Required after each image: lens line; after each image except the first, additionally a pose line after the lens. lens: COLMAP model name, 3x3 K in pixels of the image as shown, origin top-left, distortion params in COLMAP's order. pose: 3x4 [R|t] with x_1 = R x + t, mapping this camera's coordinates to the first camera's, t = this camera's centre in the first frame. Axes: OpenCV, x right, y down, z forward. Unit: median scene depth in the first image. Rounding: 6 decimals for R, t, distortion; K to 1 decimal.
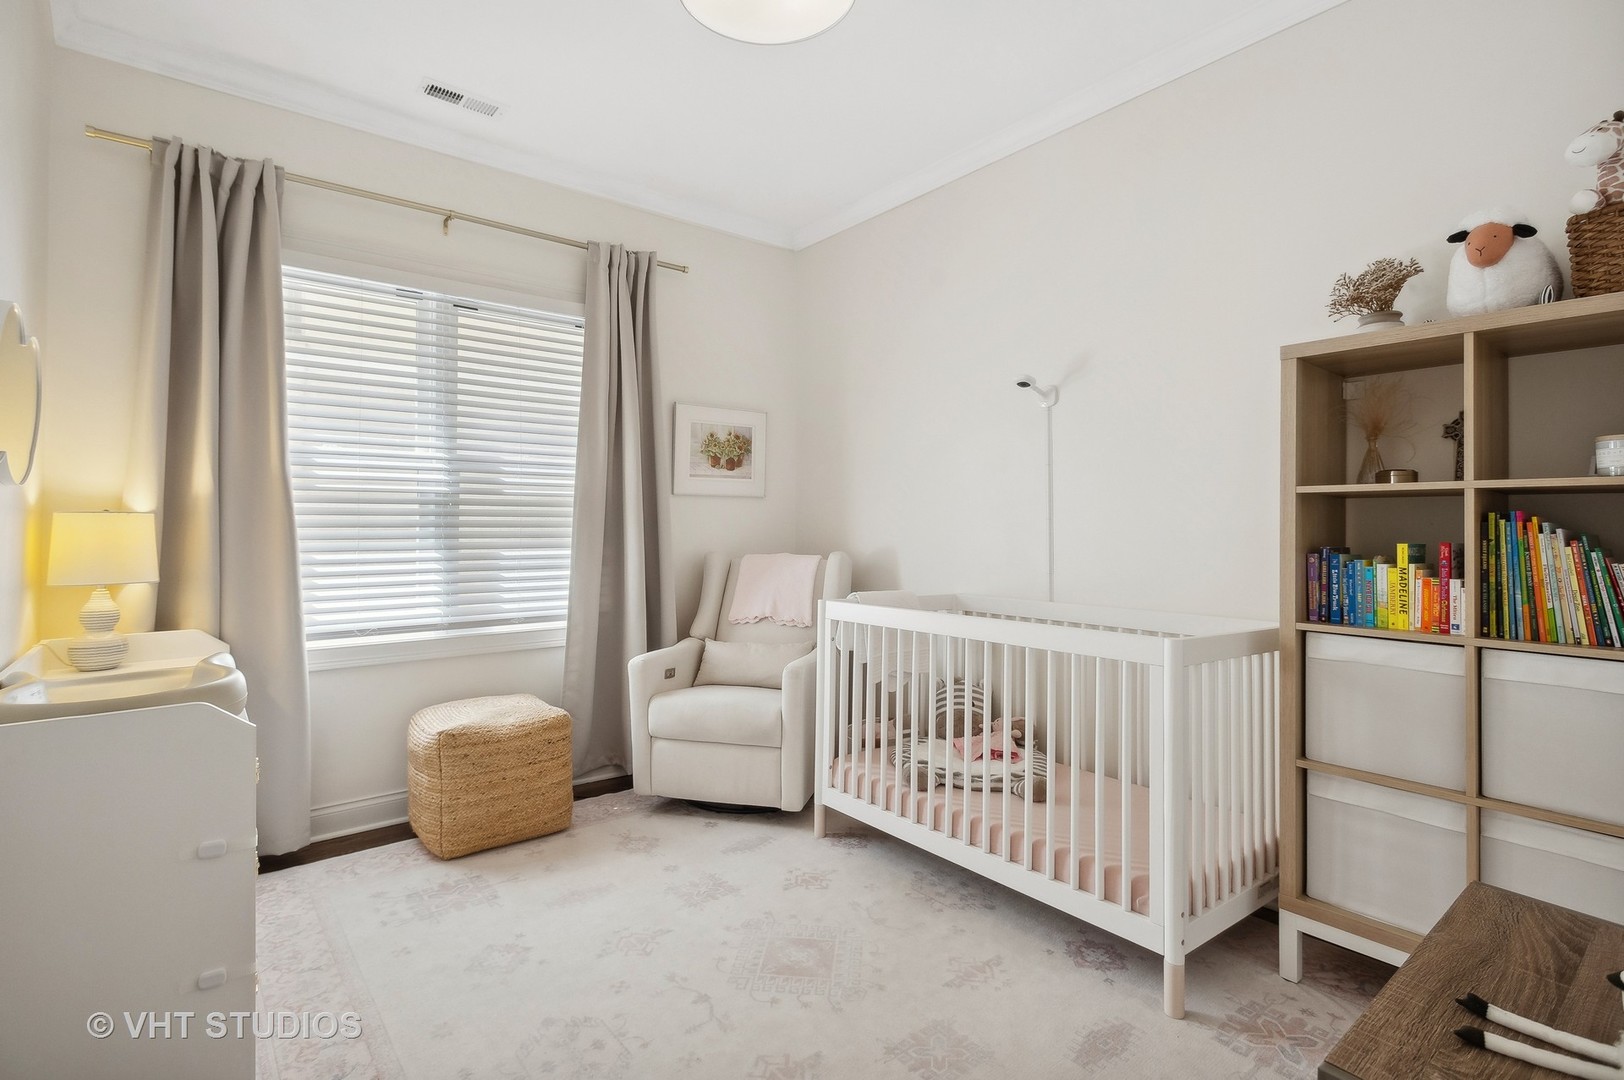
lens RADIAL K [[772.8, 0, 806.7], [0, 772.8, 533.6], [0, 0, 1]] dist [0.000047, 0.000103]
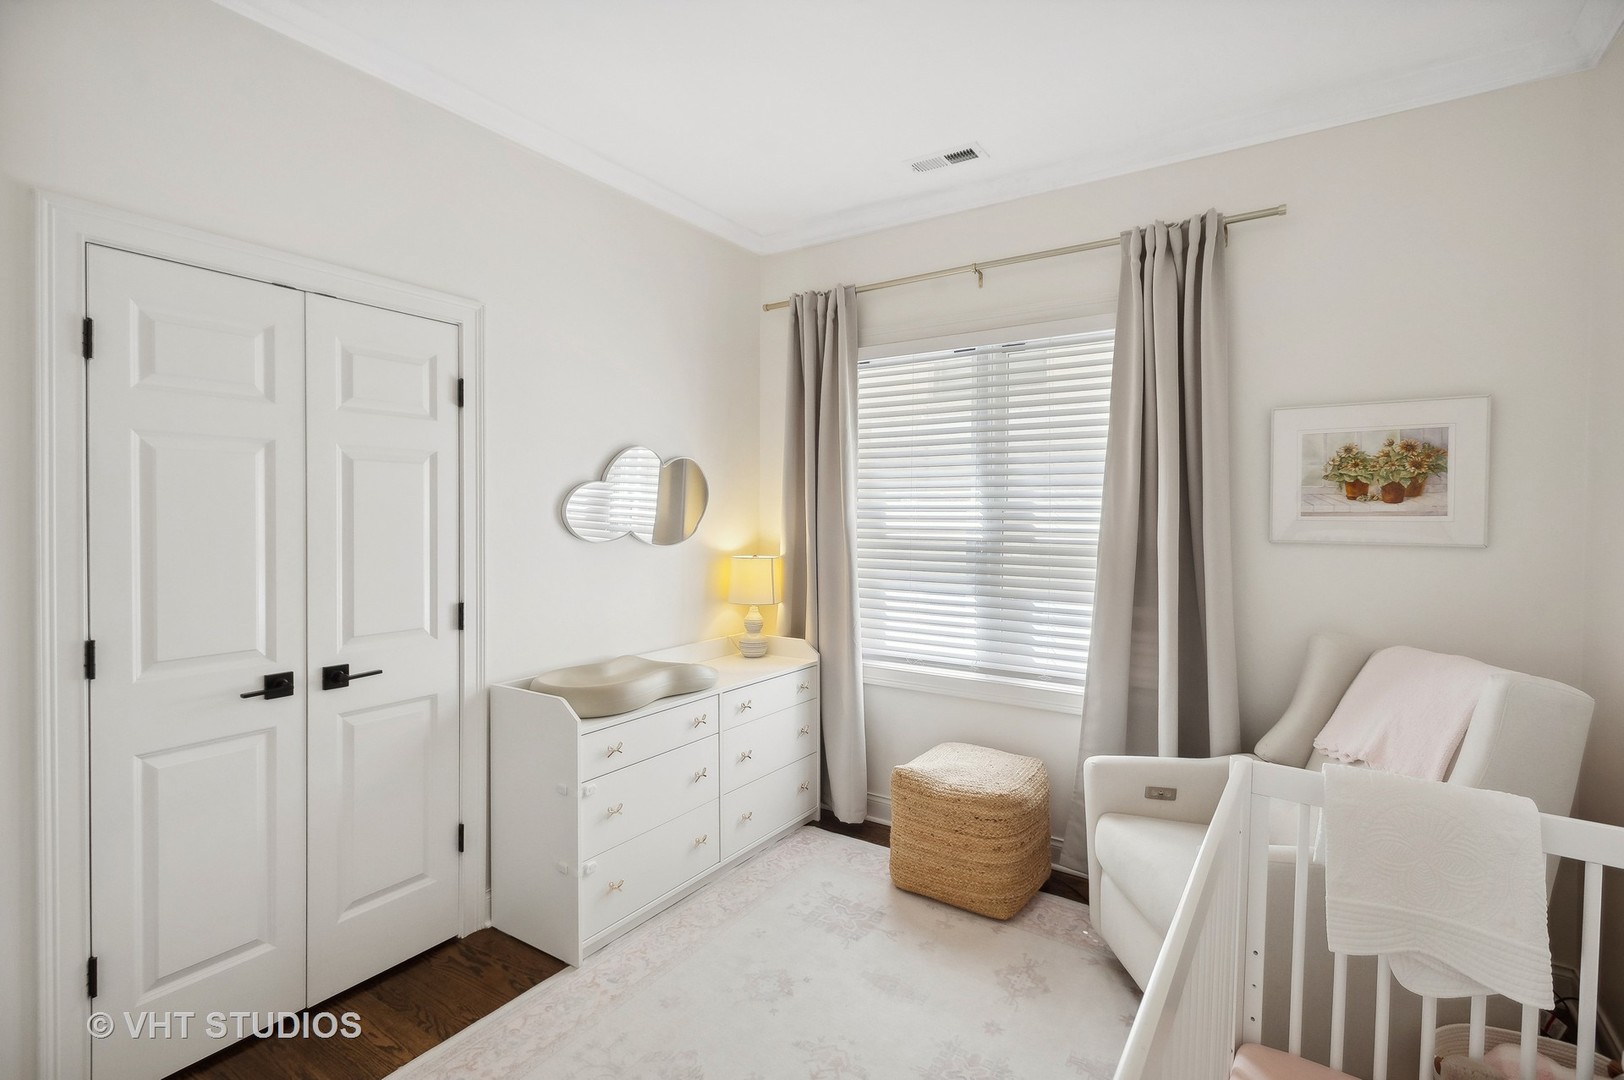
lens RADIAL K [[758.7, 0, 810.5], [0, 758.7, 536.5], [0, 0, 1]] dist [0.010748, -0.000246]
pose [[0.294960, 0.033467, -0.954923, 0.411899], [-0.011254, 0.999439, 0.031551, -0.083843], [0.955443, 0.001440, 0.295171, 0.465306]]
